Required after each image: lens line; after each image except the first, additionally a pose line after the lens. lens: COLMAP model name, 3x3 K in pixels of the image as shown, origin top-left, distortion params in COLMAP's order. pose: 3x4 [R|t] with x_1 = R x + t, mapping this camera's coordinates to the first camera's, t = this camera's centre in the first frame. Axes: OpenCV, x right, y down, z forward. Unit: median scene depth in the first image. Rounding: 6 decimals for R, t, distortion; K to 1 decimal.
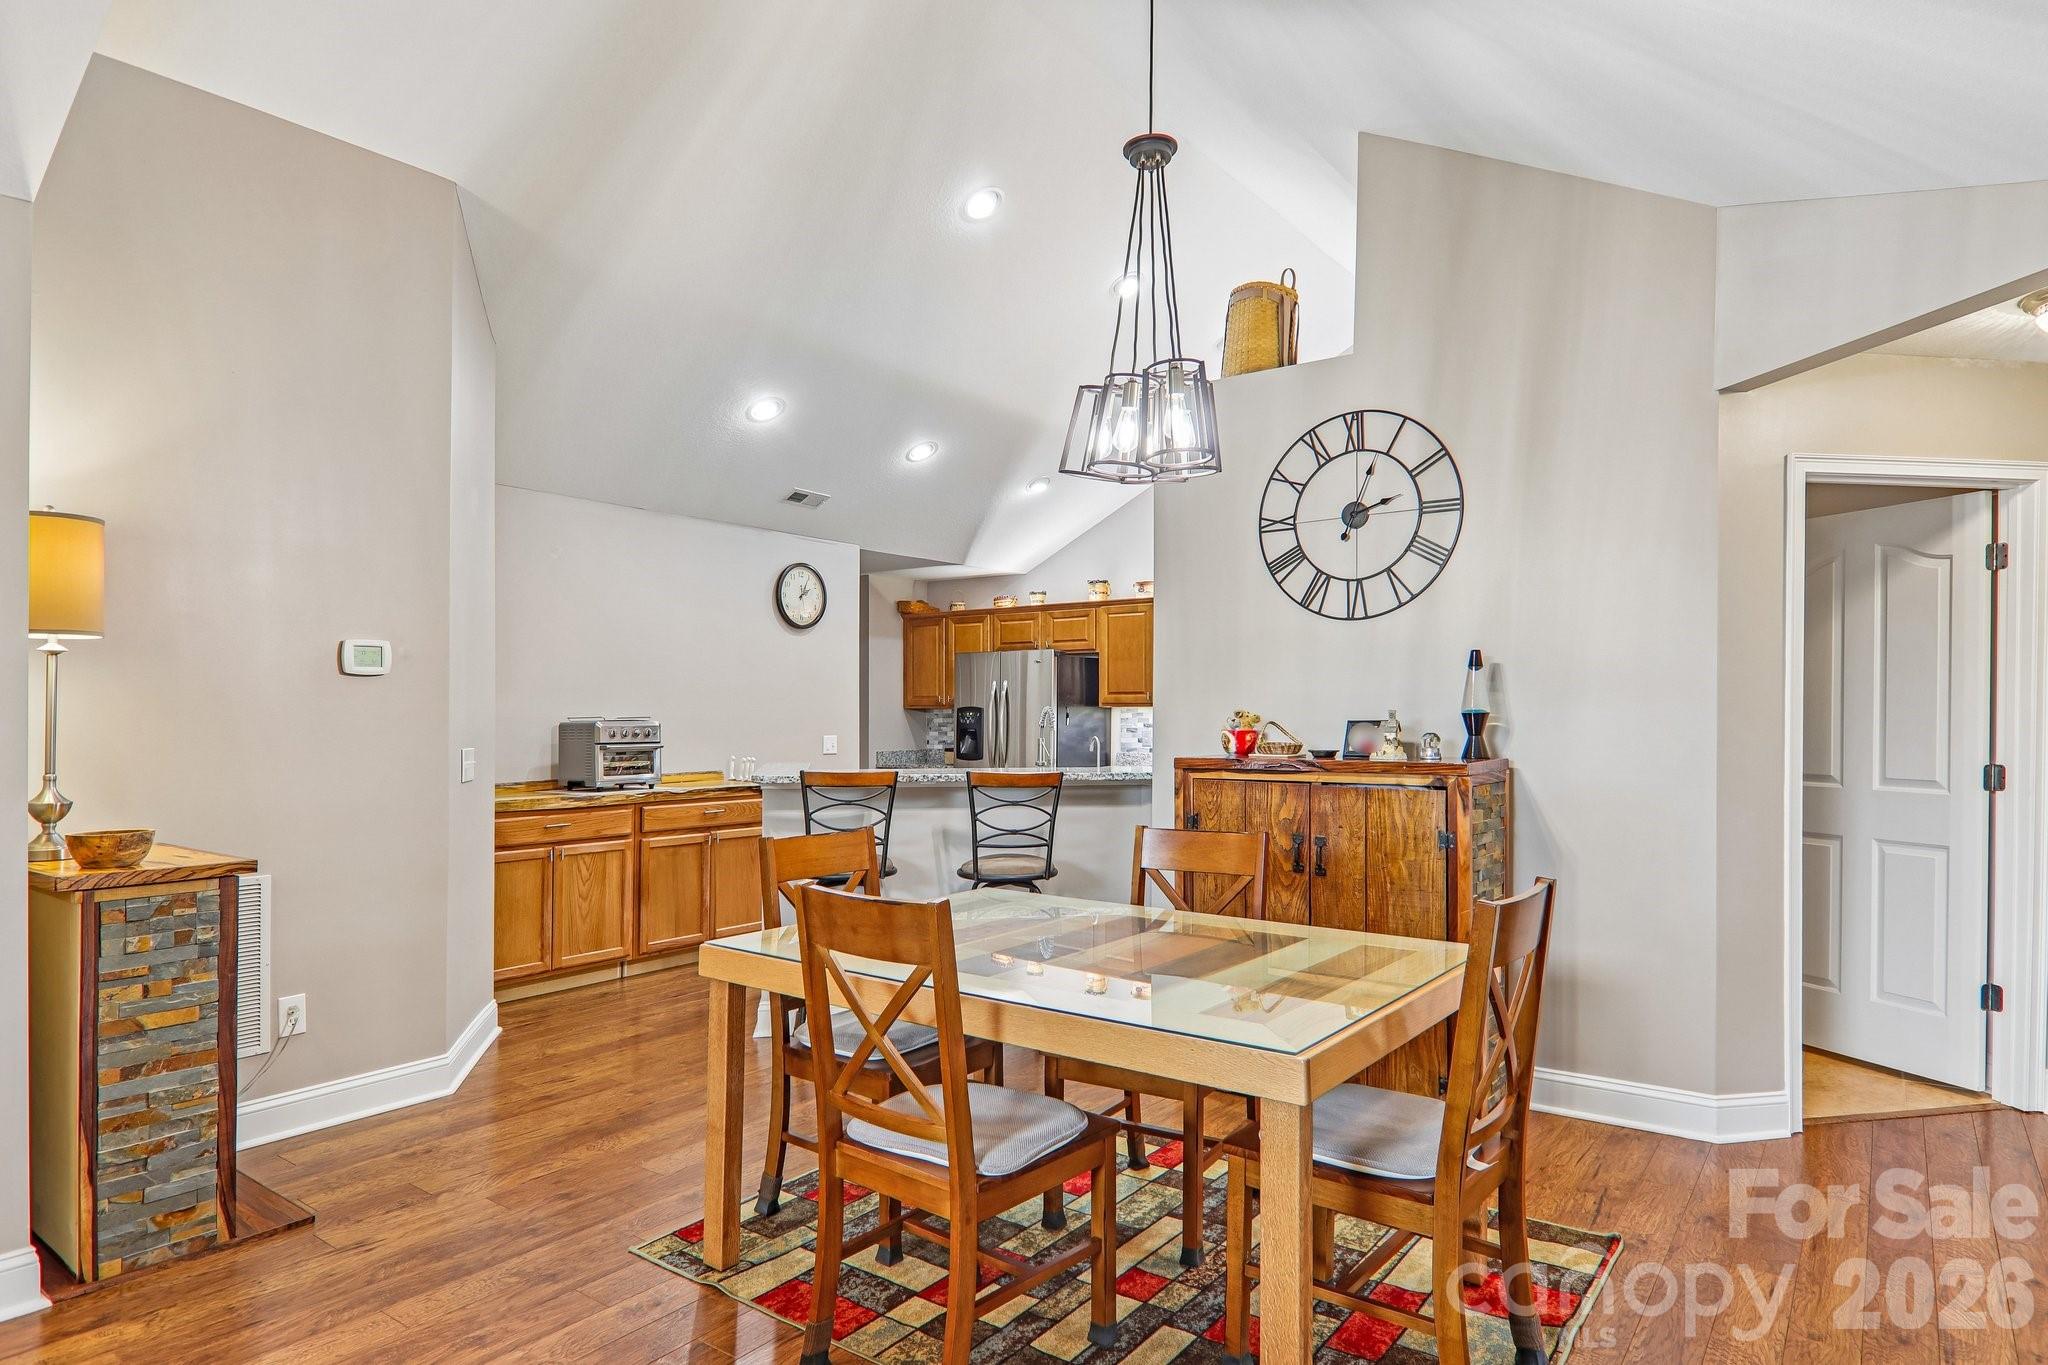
lens RADIAL K [[1170.8, 0, 1025.3], [0, 1170.8, 689.0], [0, 0, 1]] dist [0.059984, -0.000188]
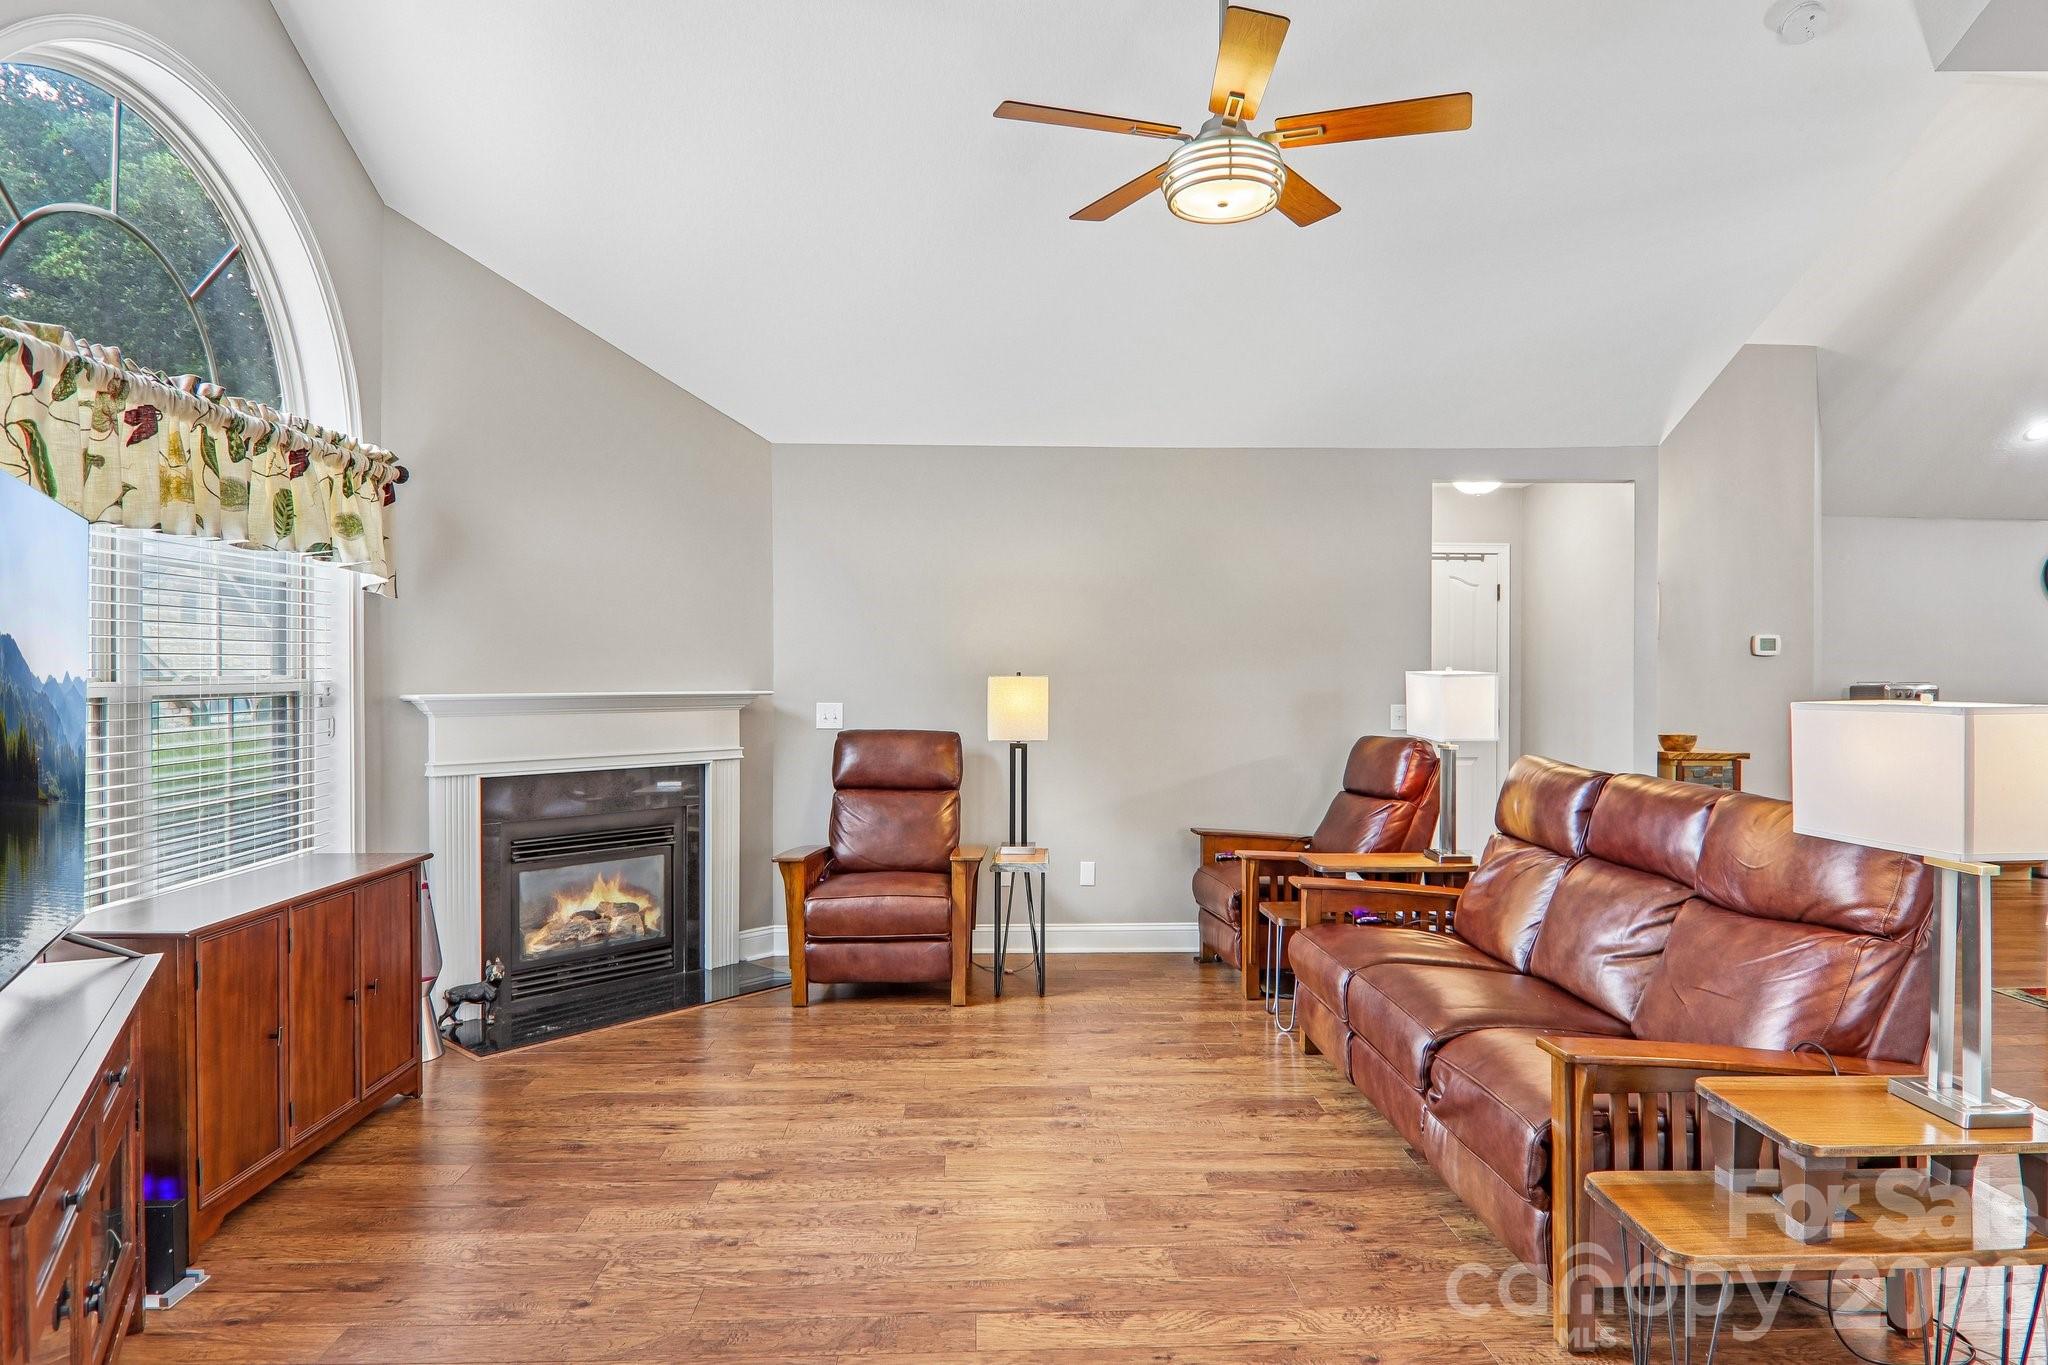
lens RADIAL K [[1167.6, 0, 1012.5], [0, 1167.6, 672.4], [0, 0, 1]] dist [-0.017078, -0.001174]
pose [[0.617620, 0.000851, -0.786477, 0.076367], [0.011754, 0.999878, 0.010312, -0.016519], [0.786389, -0.015613, 0.617534, -0.801532]]
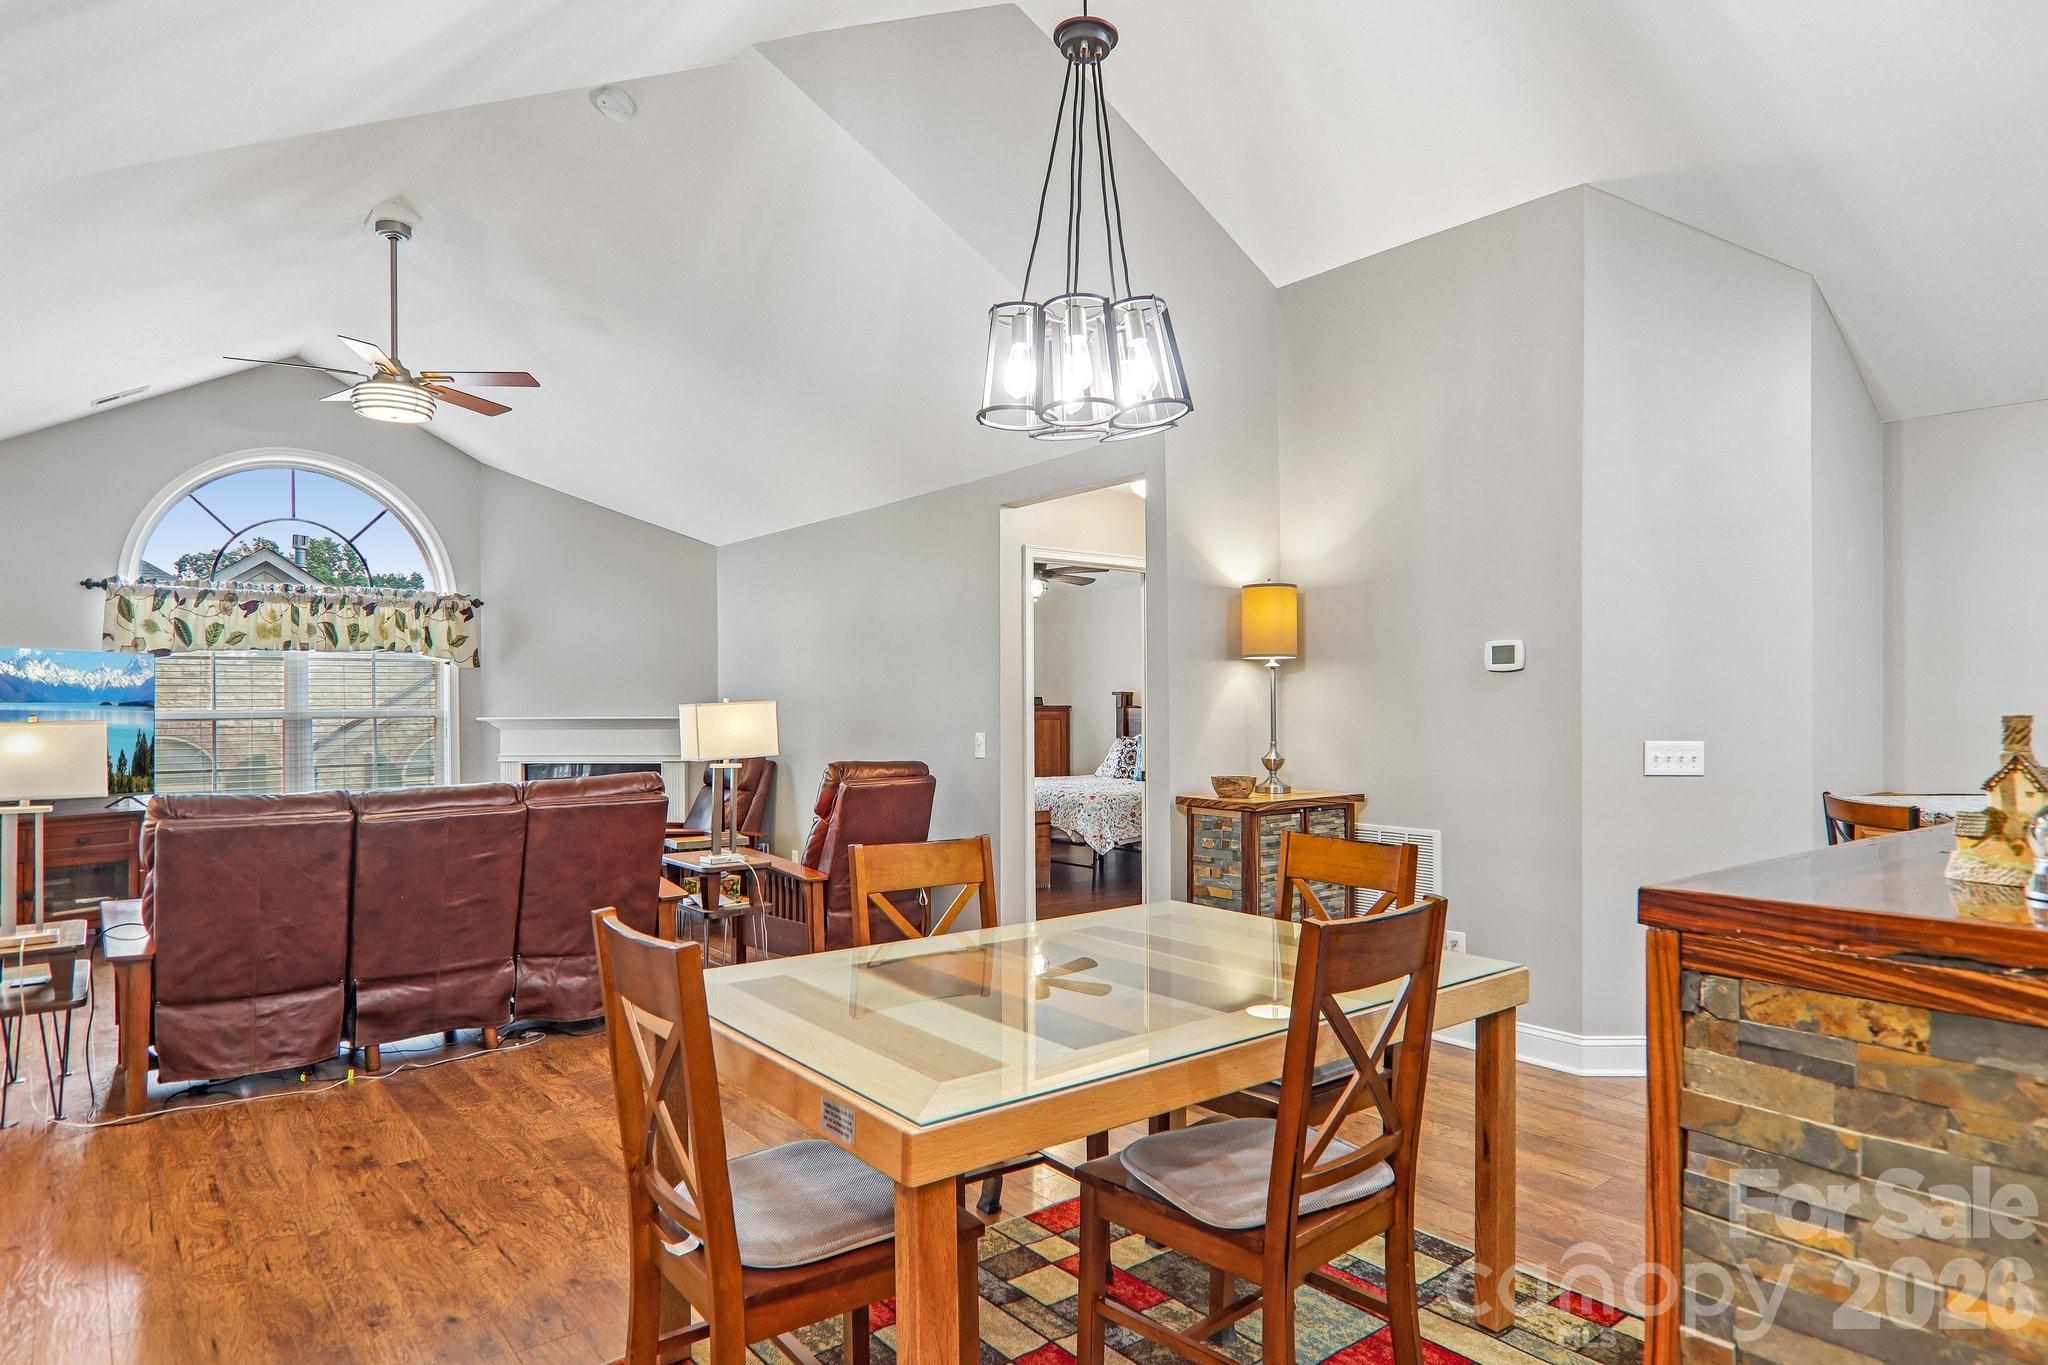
lens RADIAL K [[1166.5, 0, 1059.7], [0, 1166.5, 706.8], [0, 0, 1]] dist [-0.029242, -0.001250]
pose [[-0.251036, 0.004390, -0.967968, 0.561242], [0.022385, 0.999749, -0.001271, 0.012027], [0.967719, -0.021987, -0.251071, 0.768668]]
